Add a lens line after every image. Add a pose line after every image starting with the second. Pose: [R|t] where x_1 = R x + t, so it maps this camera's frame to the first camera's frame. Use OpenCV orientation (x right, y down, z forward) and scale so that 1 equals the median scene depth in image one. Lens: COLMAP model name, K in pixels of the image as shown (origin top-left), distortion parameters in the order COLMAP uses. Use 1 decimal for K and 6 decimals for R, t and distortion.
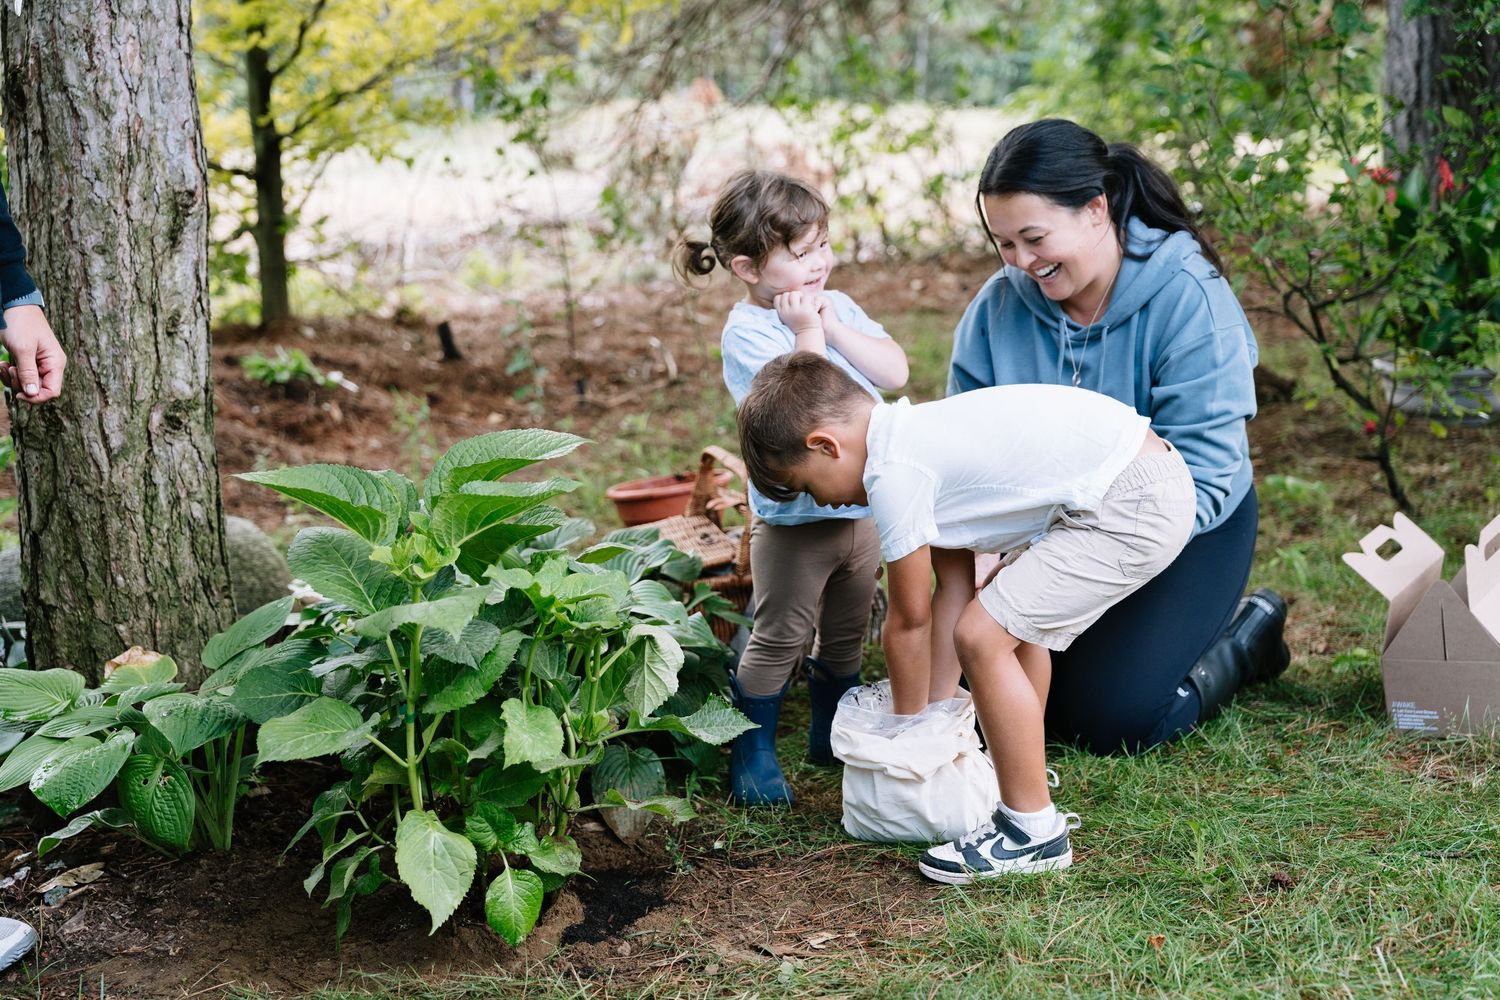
lens RADIAL K [[1969.3, 0, 756.5], [0, 1969.3, 506.5], [0, 0, 1]] dist [0.016916, 0.000000]
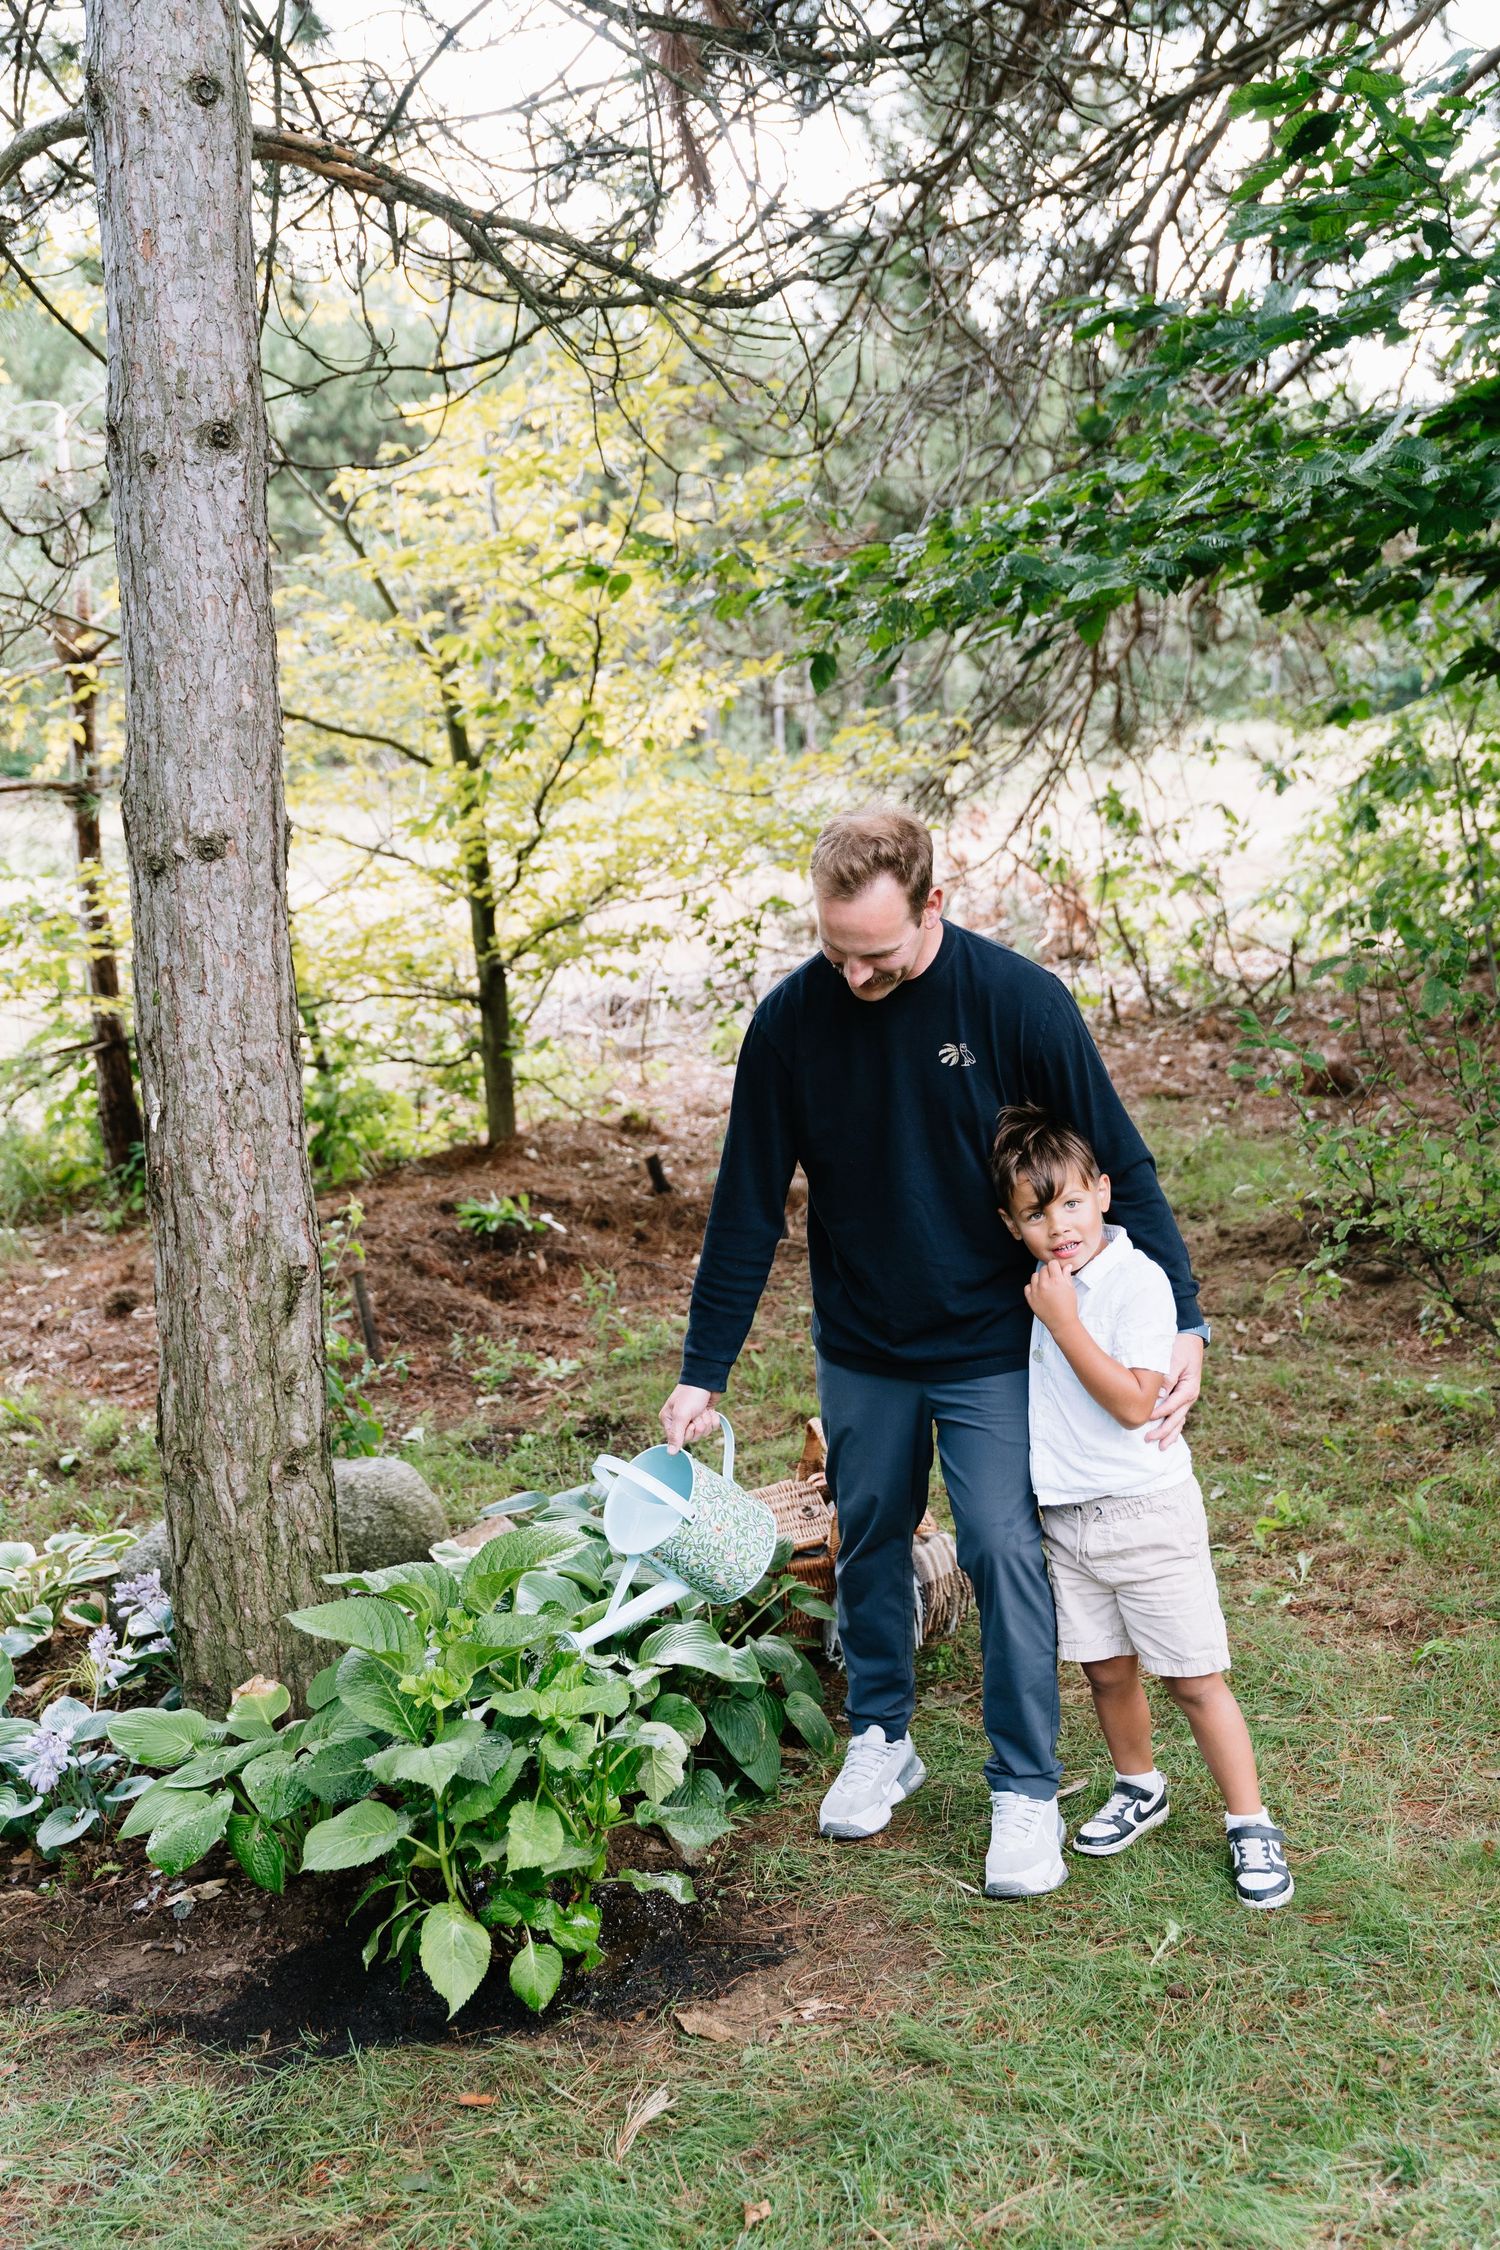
lens RADIAL K [[2137.4, 0, 736.6], [0, 2137.4, 1122.4], [0, 0, 1]] dist [0.009669, 0.000000]
pose [[0.984325, -0.018966, -0.175341, 0.178027], [0.017028, 0.999776, -0.012551, -0.223680], [0.175540, 0.009369, 0.984428, -0.172797]]
